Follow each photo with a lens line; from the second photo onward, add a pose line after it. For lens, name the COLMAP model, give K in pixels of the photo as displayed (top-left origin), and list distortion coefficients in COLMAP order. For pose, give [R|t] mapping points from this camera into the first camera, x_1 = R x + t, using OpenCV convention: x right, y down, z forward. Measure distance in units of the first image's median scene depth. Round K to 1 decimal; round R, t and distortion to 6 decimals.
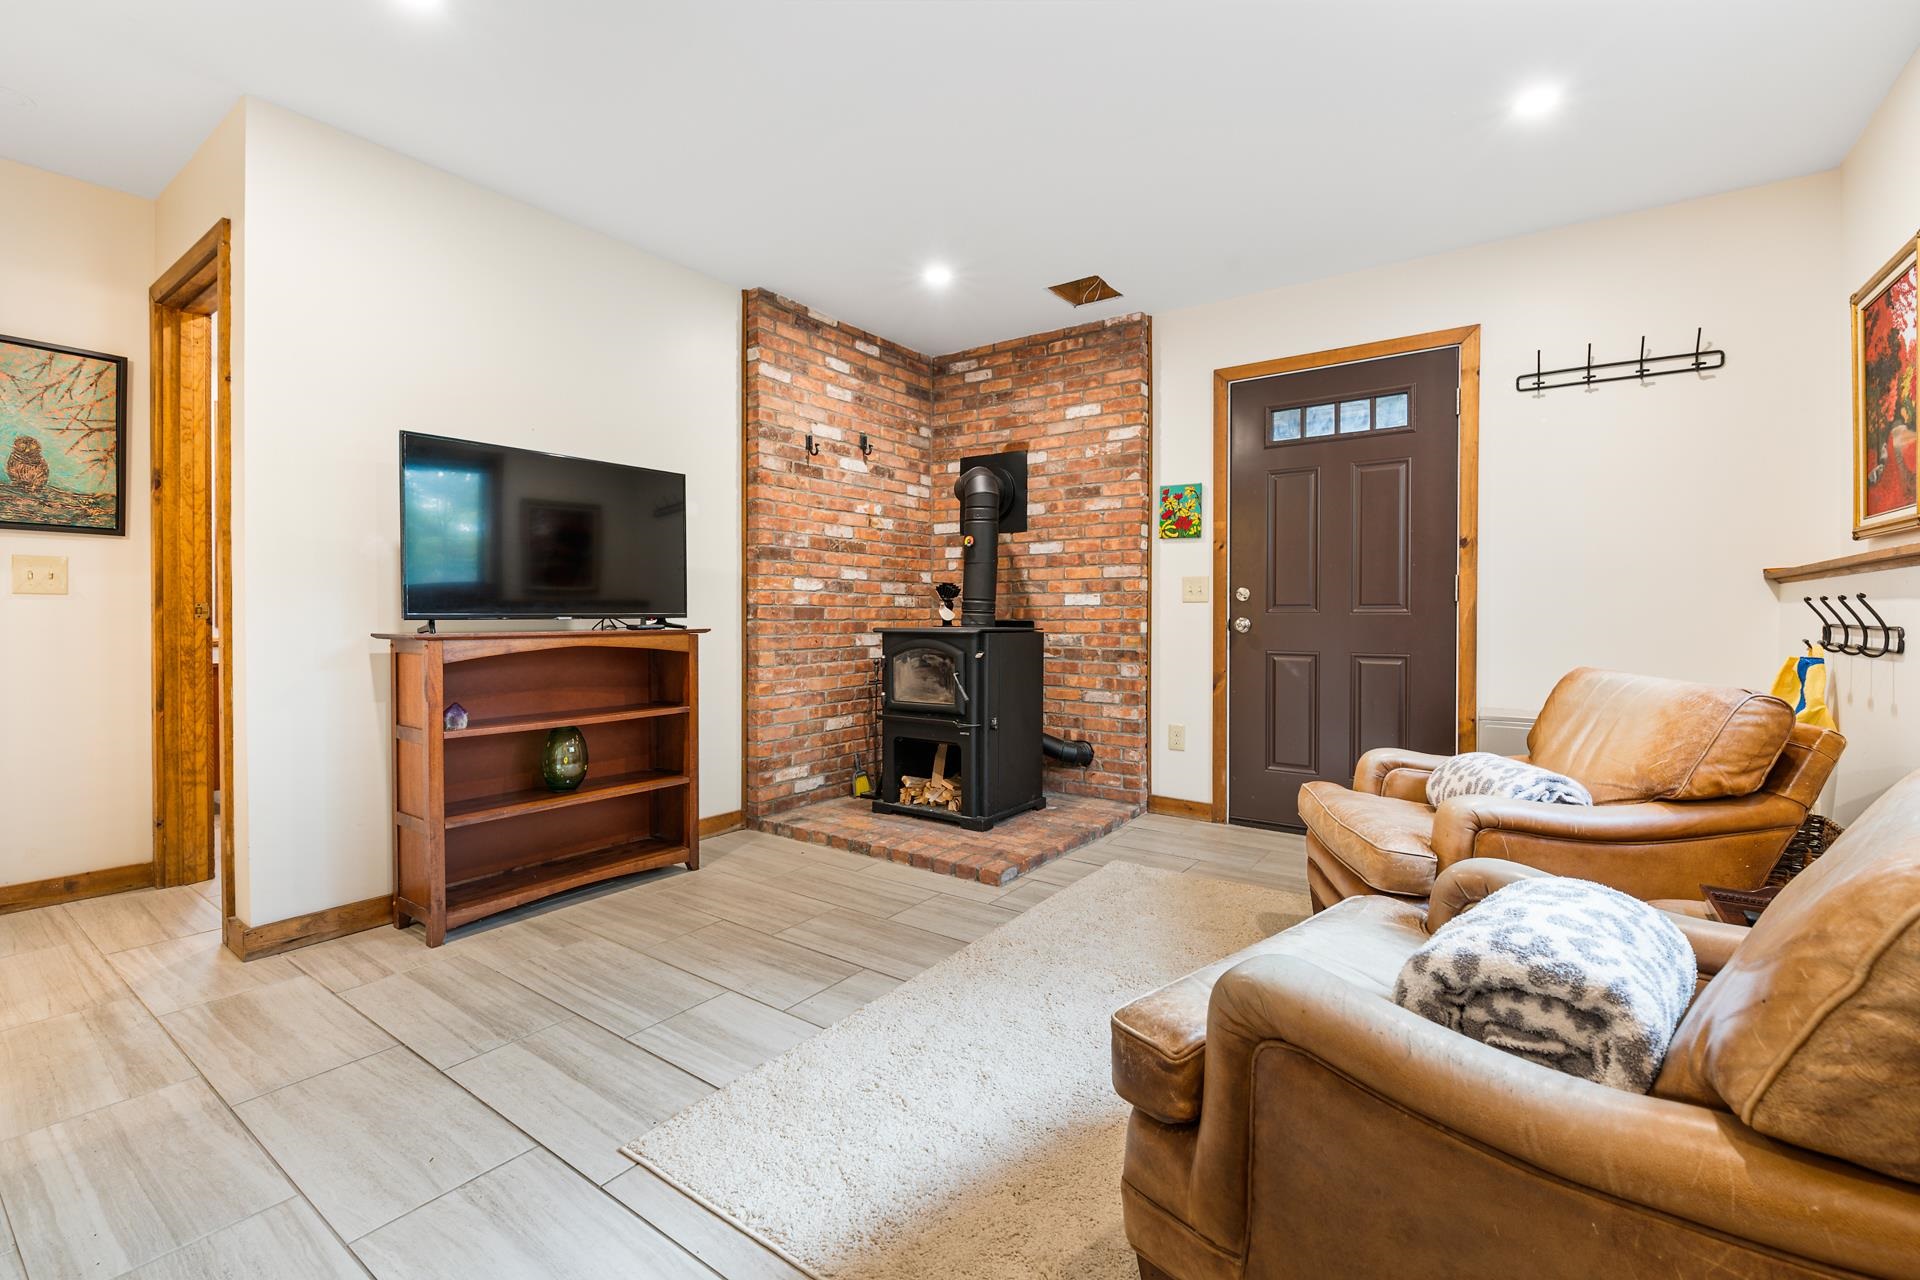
lens RADIAL K [[826.9, 0, 959.5], [0, 826.9, 622.2], [0, 0, 1]] dist [0.001108, -0.005303]
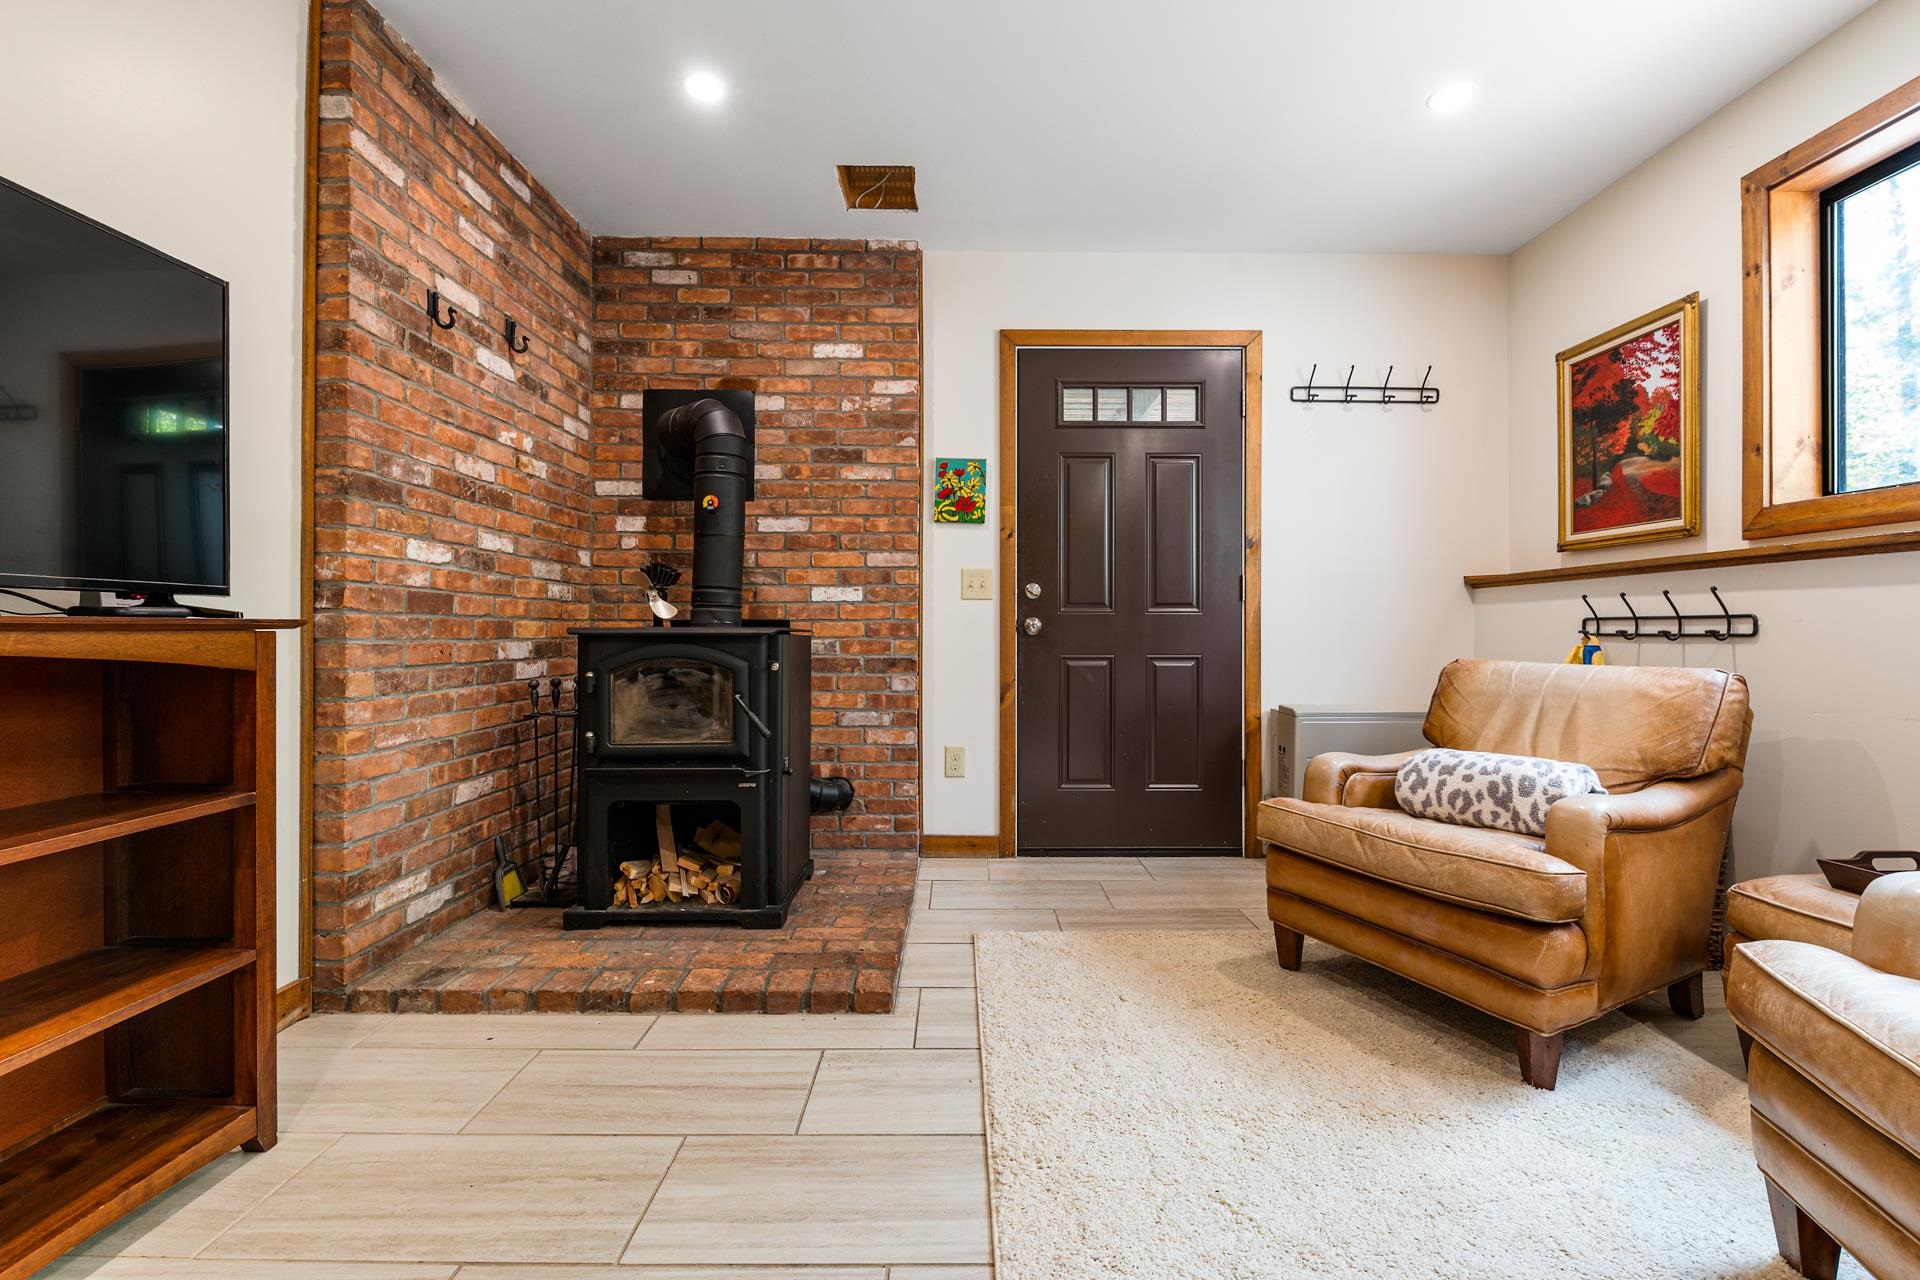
lens RADIAL K [[827.6, 0, 968.3], [0, 827.6, 630.1], [0, 0, 1]] dist [0.003695, -0.006595]
pose [[0.806599, 0.002633, 0.591093, -0.223939], [0.005375, 0.999916, -0.011789, 0.017142], [-0.591074, 0.012687, 0.806517, 0.325517]]
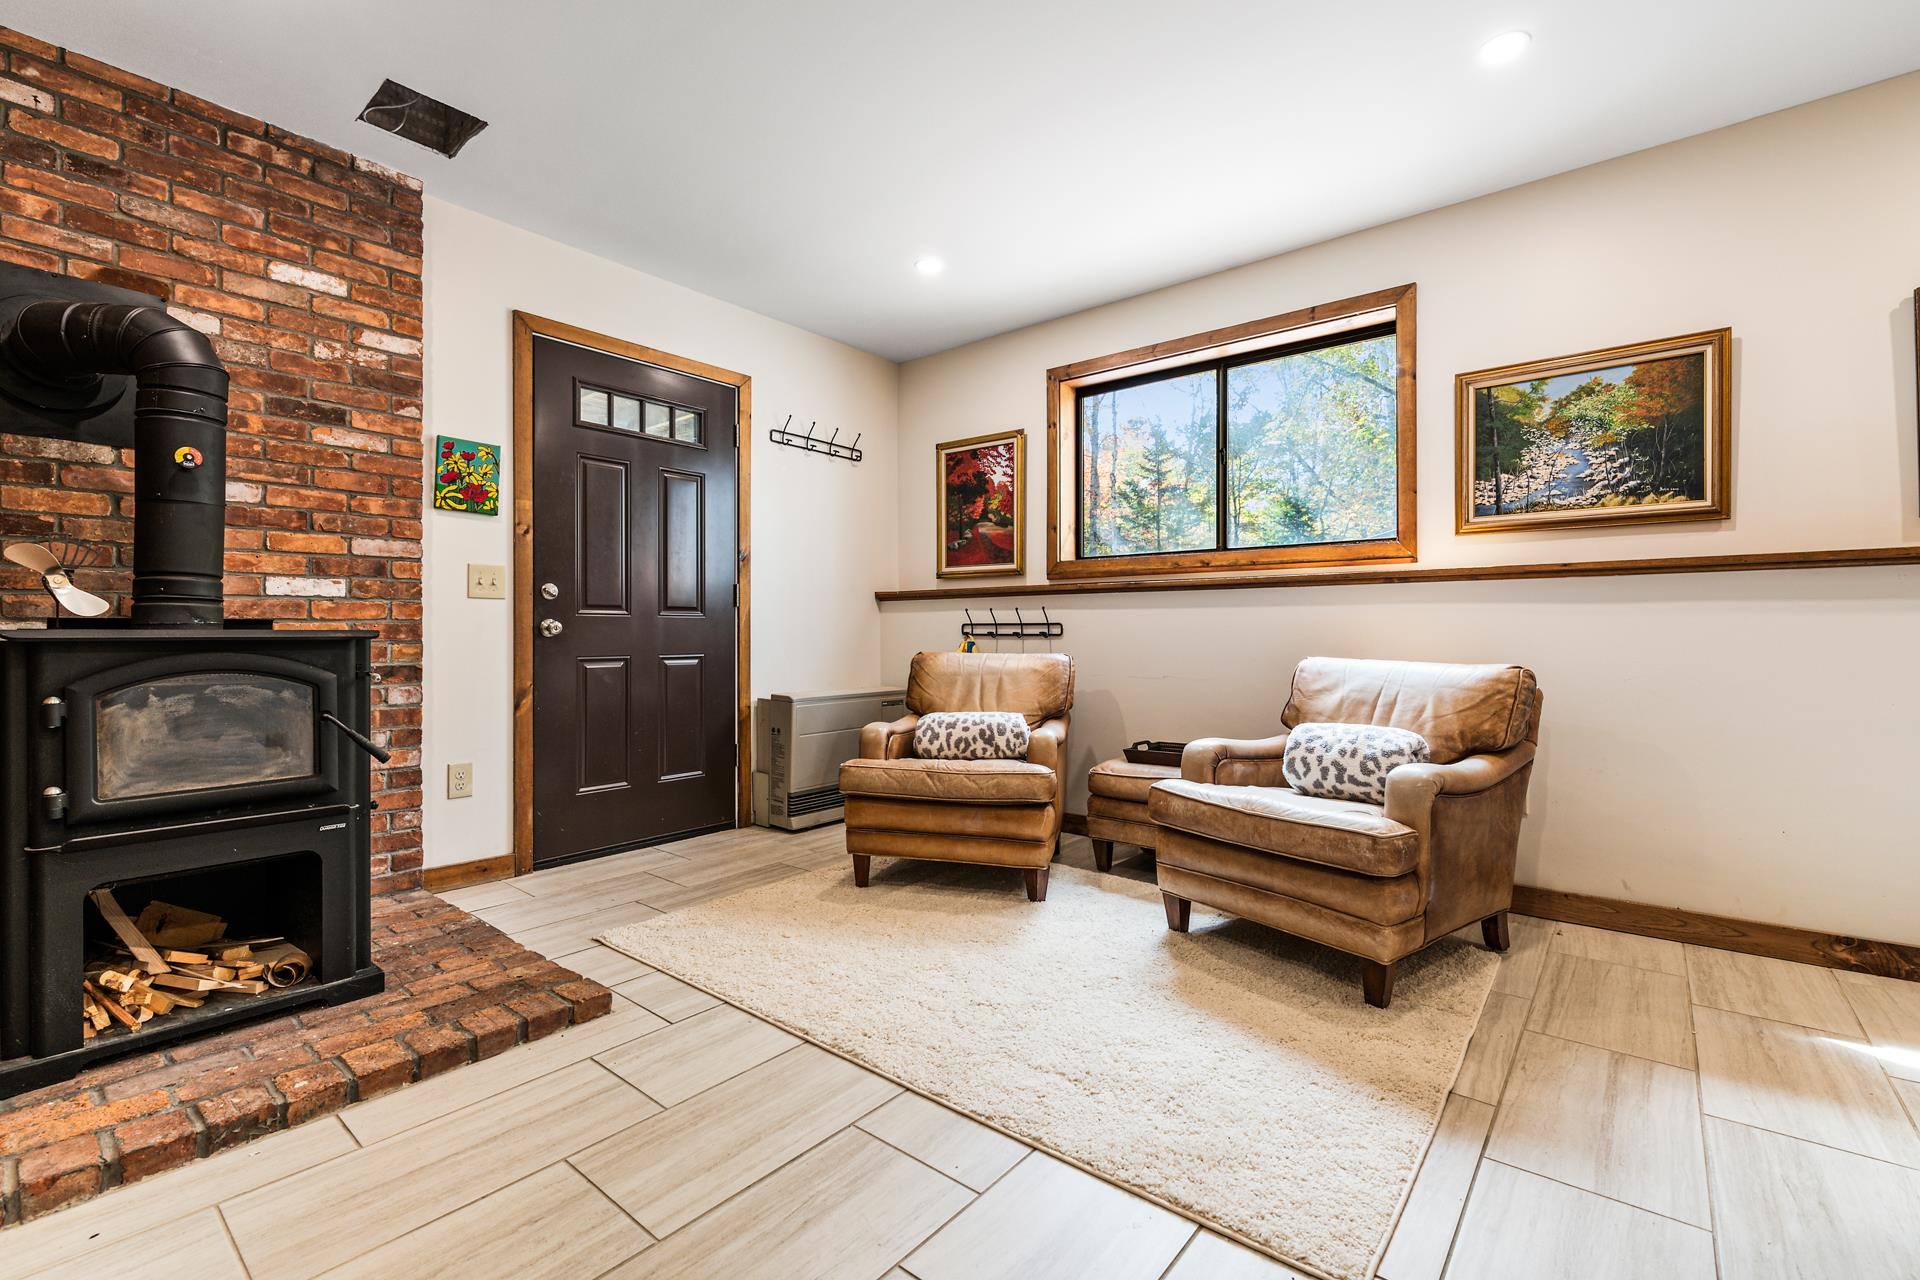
lens RADIAL K [[827.6, 0, 968.3], [0, 827.6, 630.1], [0, 0, 1]] dist [0.003695, -0.006595]
pose [[0.063473, 0.003085, 0.997979, -0.458085], [0.012706, 0.999912, -0.003899, 0.013927], [-0.997903, 0.012928, 0.063428, 0.508246]]
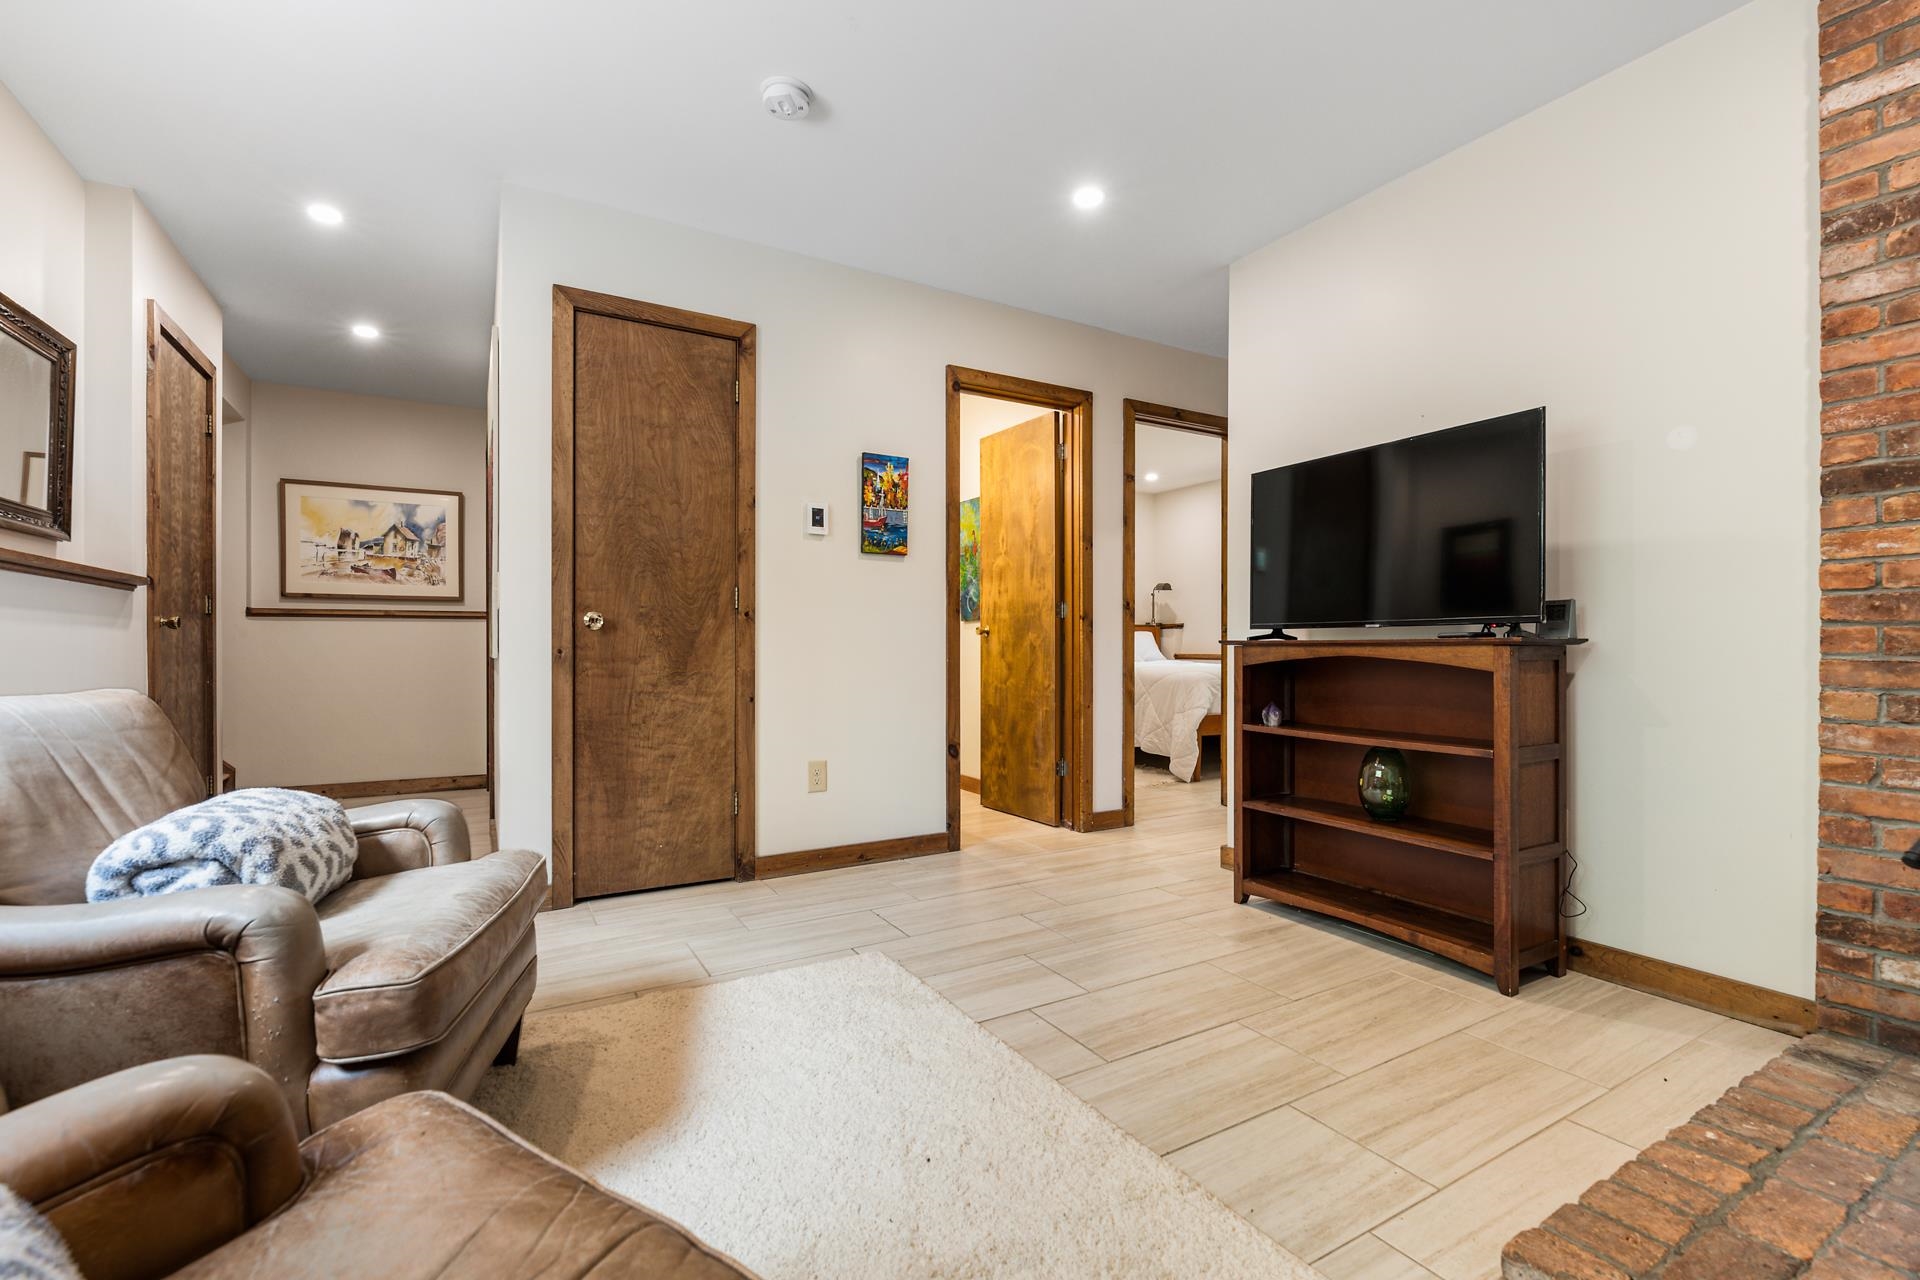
lens RADIAL K [[834.3, 0, 960.0], [0, 834.3, 640.0], [0, 0, 1]] dist [0.000797, -0.005441]
pose [[-0.417719, -0.008586, -0.908536, 0.393753], [-0.011150, 0.999928, -0.004324, 0.014307], [0.908508, 0.008324, -0.417785, 0.709010]]
